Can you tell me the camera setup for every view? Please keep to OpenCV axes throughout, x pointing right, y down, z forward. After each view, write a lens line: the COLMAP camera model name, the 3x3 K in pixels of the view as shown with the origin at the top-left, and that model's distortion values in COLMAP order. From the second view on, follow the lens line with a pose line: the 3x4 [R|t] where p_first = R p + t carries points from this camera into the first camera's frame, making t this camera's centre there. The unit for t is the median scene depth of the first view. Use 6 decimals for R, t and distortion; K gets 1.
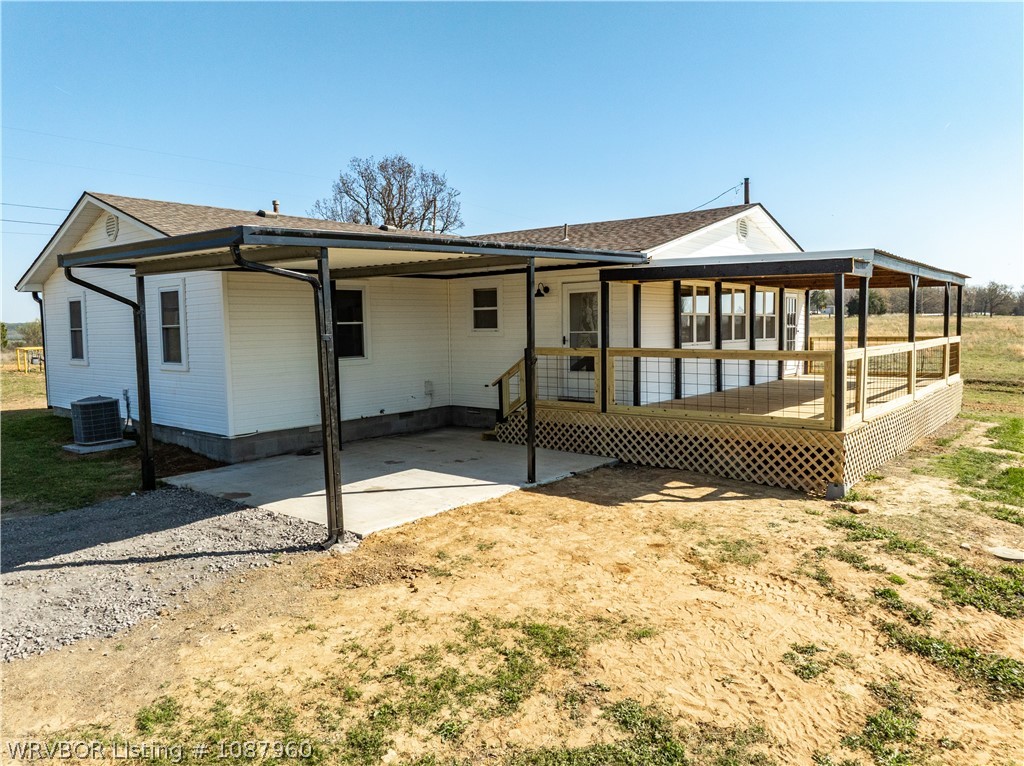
lens RADIAL K [[723.5, 0, 510.1], [0, 723.5, 382.3], [0, 0, 1]] dist [-0.044126, 0.015762]
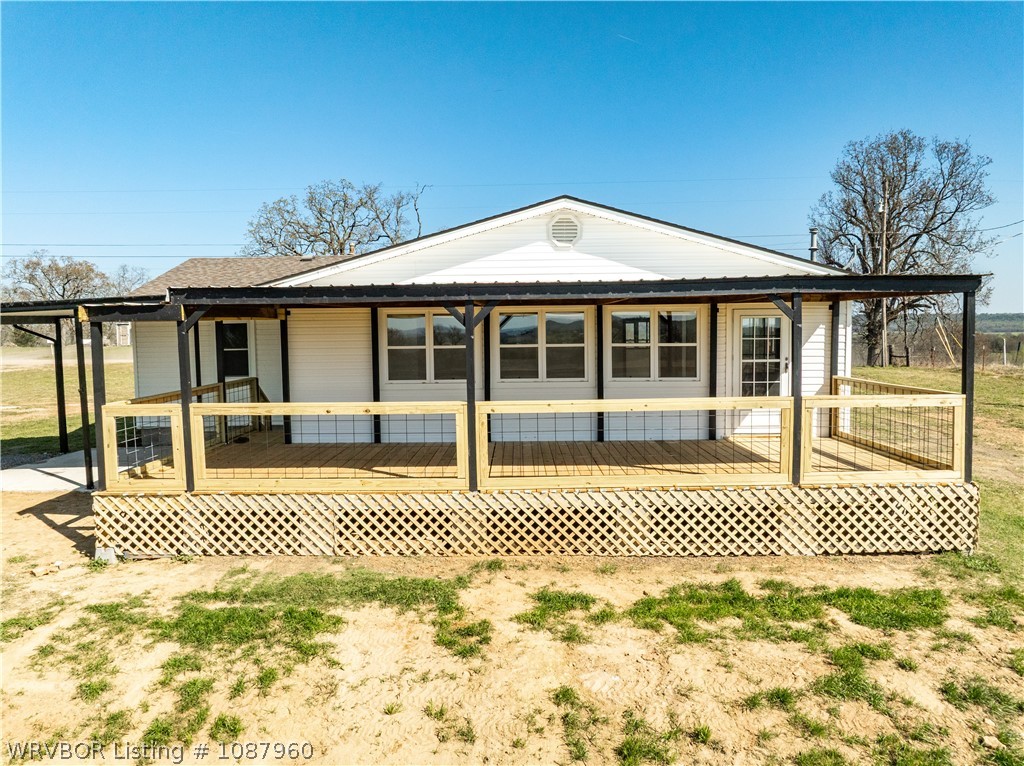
lens RADIAL K [[723.5, 0, 513.2], [0, 723.5, 393.1], [0, 0, 1]] dist [-0.044126, 0.015762]
pose [[0.632583, 0.076347, -0.770720, 1.067816], [-0.062430, 0.996918, 0.047514, -0.094370], [0.771972, 0.018060, 0.635400, 0.600990]]
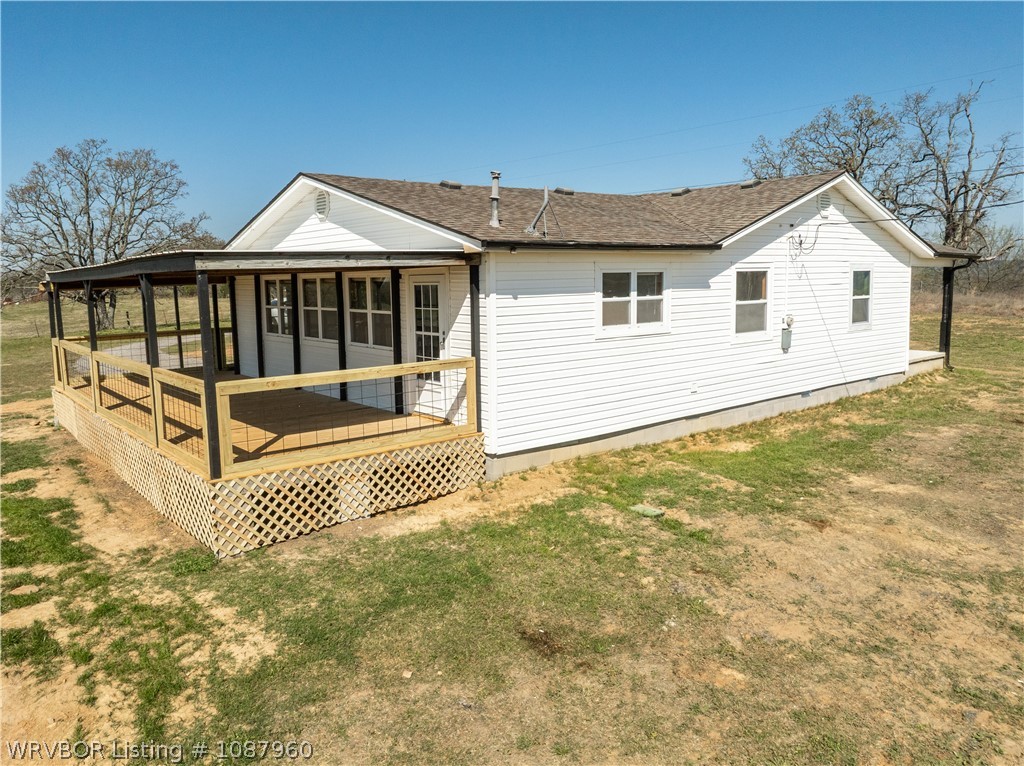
lens RADIAL K [[753.2, 0, 508.4], [0, 753.2, 380.2], [0, 0, 1]] dist [-0.016509, -0.003879]
pose [[-0.184092, 0.144190, -0.972275, 1.371821], [-0.060334, 0.985658, 0.157598, -0.197760], [0.981056, 0.087674, -0.172752, 1.663465]]
